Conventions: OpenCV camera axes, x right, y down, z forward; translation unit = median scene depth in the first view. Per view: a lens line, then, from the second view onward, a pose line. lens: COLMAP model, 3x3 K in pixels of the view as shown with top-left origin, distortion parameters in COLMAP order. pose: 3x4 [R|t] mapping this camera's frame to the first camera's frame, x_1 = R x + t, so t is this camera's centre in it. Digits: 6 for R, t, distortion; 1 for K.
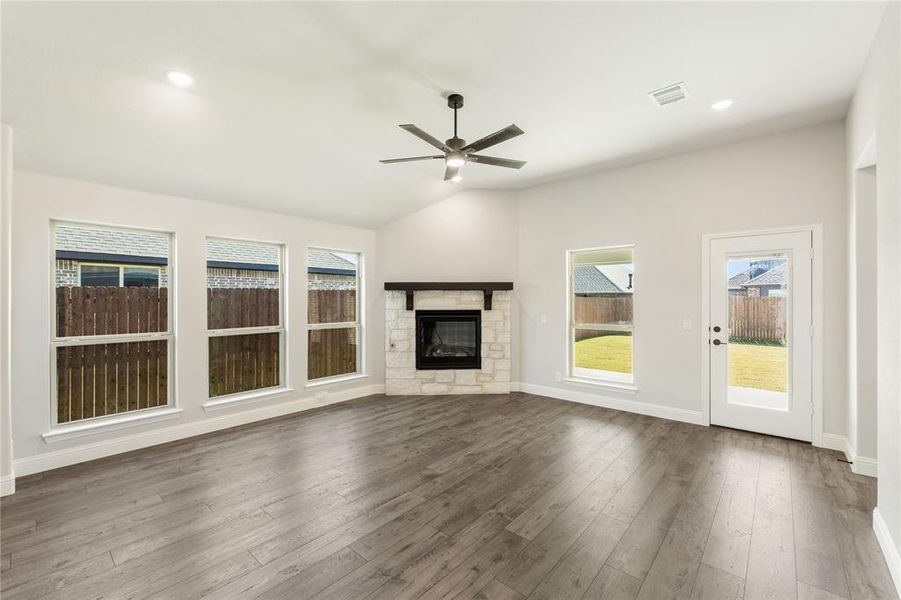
lens RADIAL K [[376.0, 0, 449.7], [0, 376.0, 300.1], [0, 0, 1]] dist [0.000501, -0.000225]
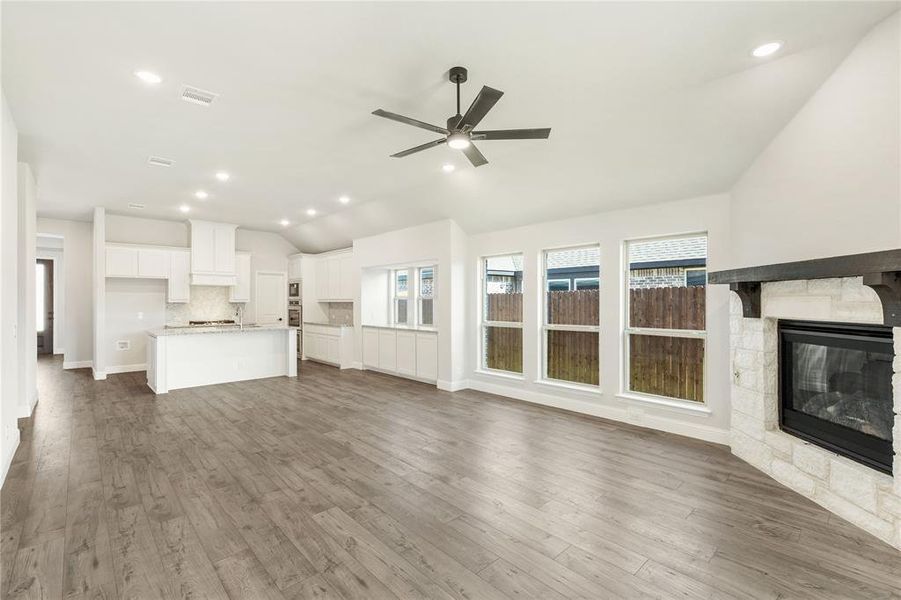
lens RADIAL K [[401.9, 0, 457.2], [0, 401.9, 301.9], [0, 0, 1]] dist [-0.001167, 0.000717]
pose [[-0.093282, 0.003567, -0.995633, 0.537132], [0.001663, 0.999993, 0.003427, 0.000193], [0.995638, -0.001336, -0.093287, 0.610658]]
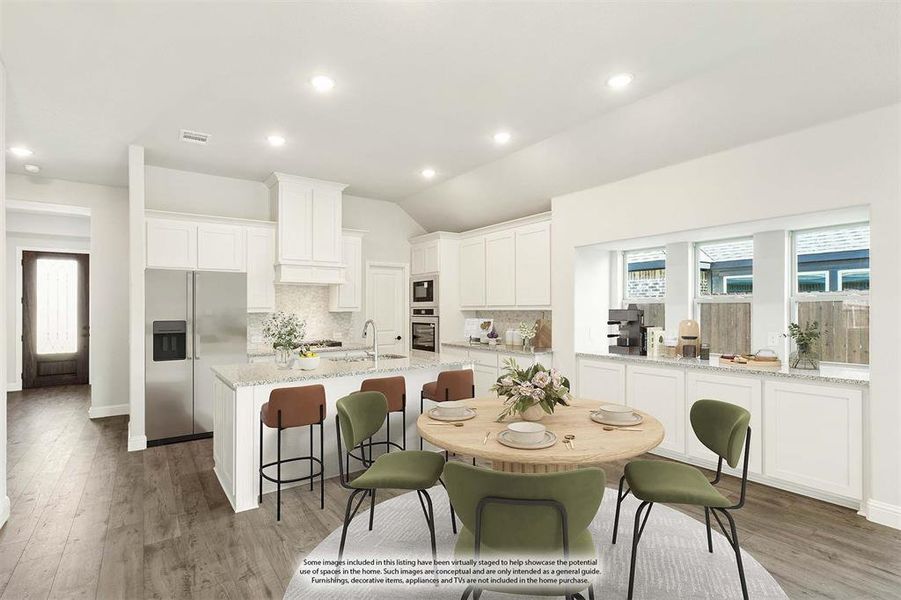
lens RADIAL K [[438.9, 0, 453.4], [0, 438.9, 305.2], [0, 0, 1]] dist [0.004900, 0.000327]
pose [[-0.228500, -0.004386, -0.973534, 0.005098], [0.007802, 0.999949, -0.006336, -0.001214], [0.973513, -0.009044, -0.228455, 0.090871]]
